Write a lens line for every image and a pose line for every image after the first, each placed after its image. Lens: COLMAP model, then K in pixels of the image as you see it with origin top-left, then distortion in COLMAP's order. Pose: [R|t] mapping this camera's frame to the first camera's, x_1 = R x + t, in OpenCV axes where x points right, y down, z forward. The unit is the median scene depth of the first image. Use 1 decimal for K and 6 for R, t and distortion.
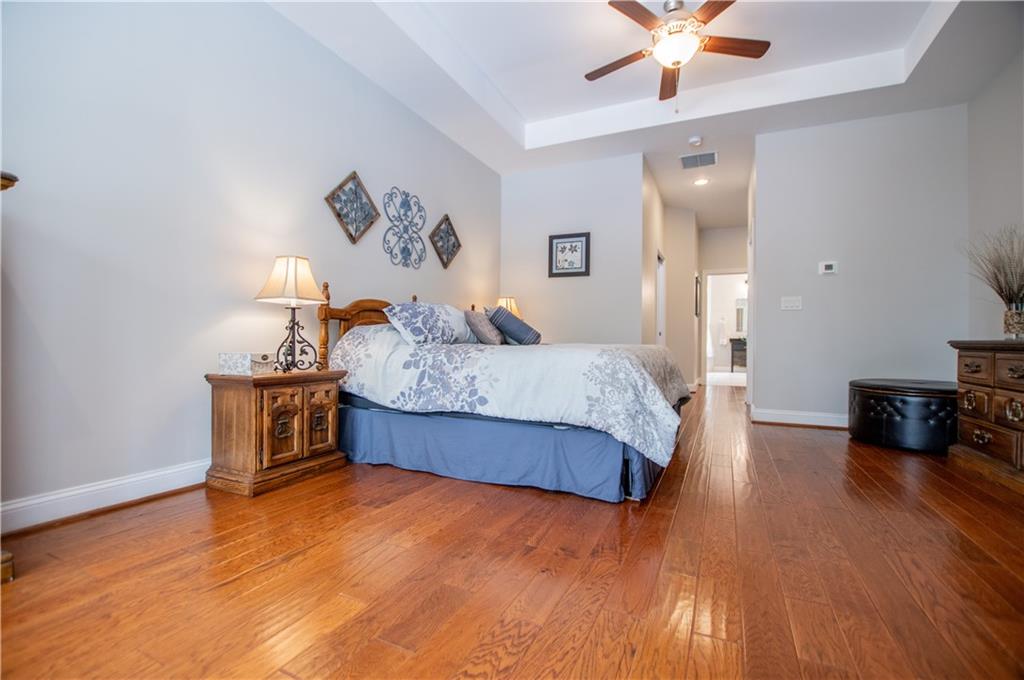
lens RADIAL K [[451.3, 0, 512.0], [0, 451.3, 340.0], [0, 0, 1]] dist [-0.026567, 0.000625]
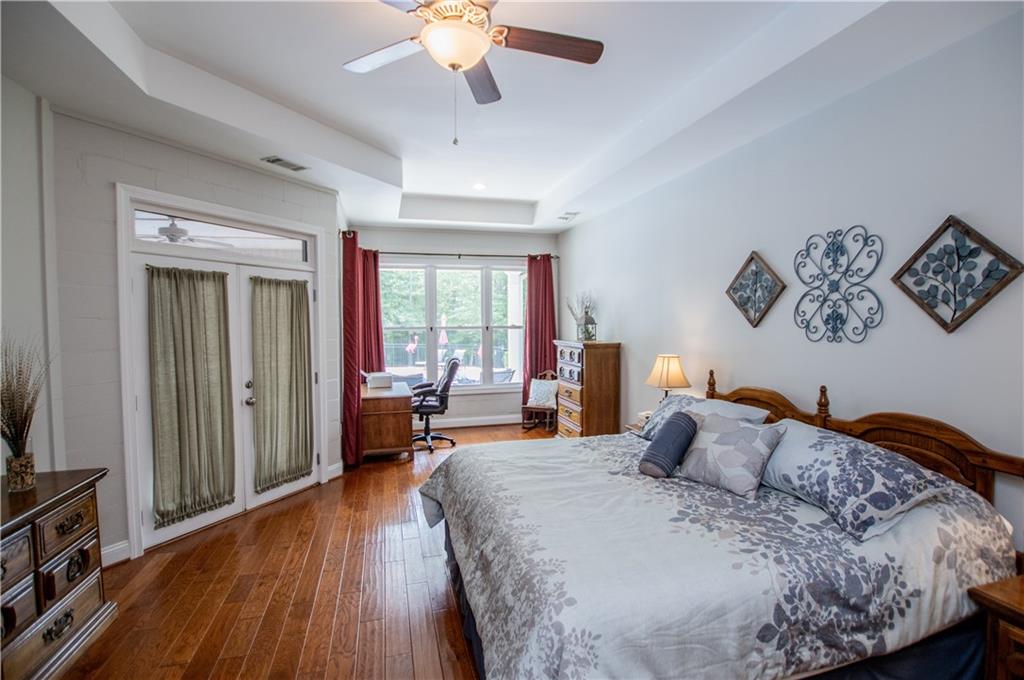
lens RADIAL K [[476.8, 0, 512.0], [0, 476.8, 340.0], [0, 0, 1]] dist [-0.028252, 0.000318]
pose [[-0.762679, 0.021644, -0.646415, 0.593427], [-0.001130, 0.999394, 0.034796, -0.192632], [0.646776, 0.027269, -0.762192, 1.241386]]
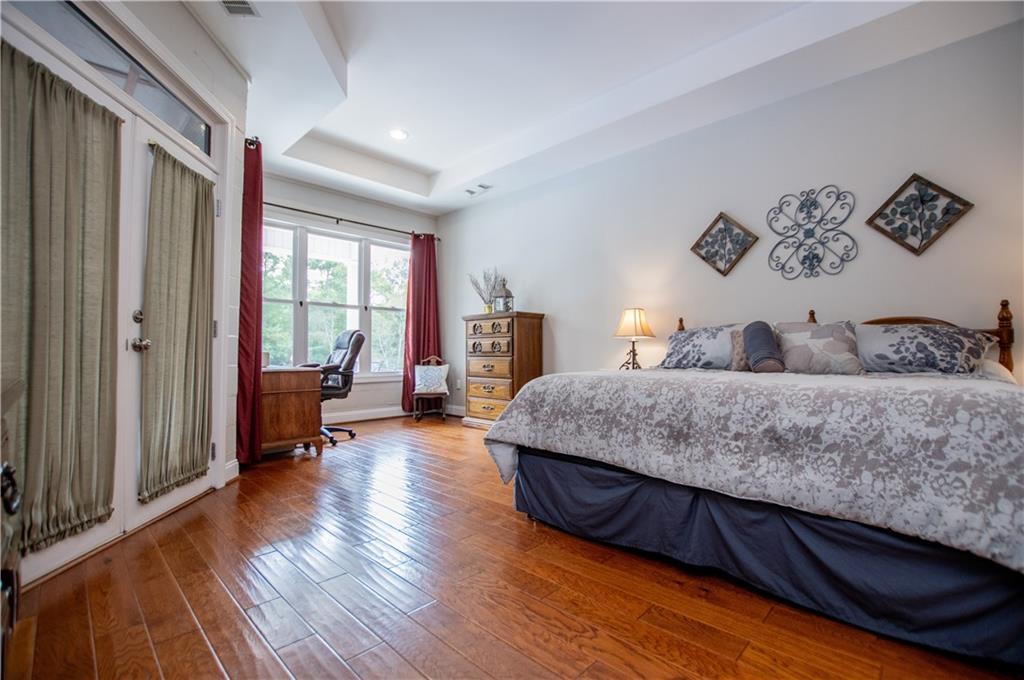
lens RADIAL K [[453.9, 0, 512.0], [0, 453.9, 340.0], [0, 0, 1]] dist [-0.026438, 0.001304]
pose [[-0.323799, -0.037664, -0.945376, 0.752117], [-0.000697, 0.999217, -0.039571, -0.010419], [0.946126, -0.012154, -0.323572, 0.747948]]
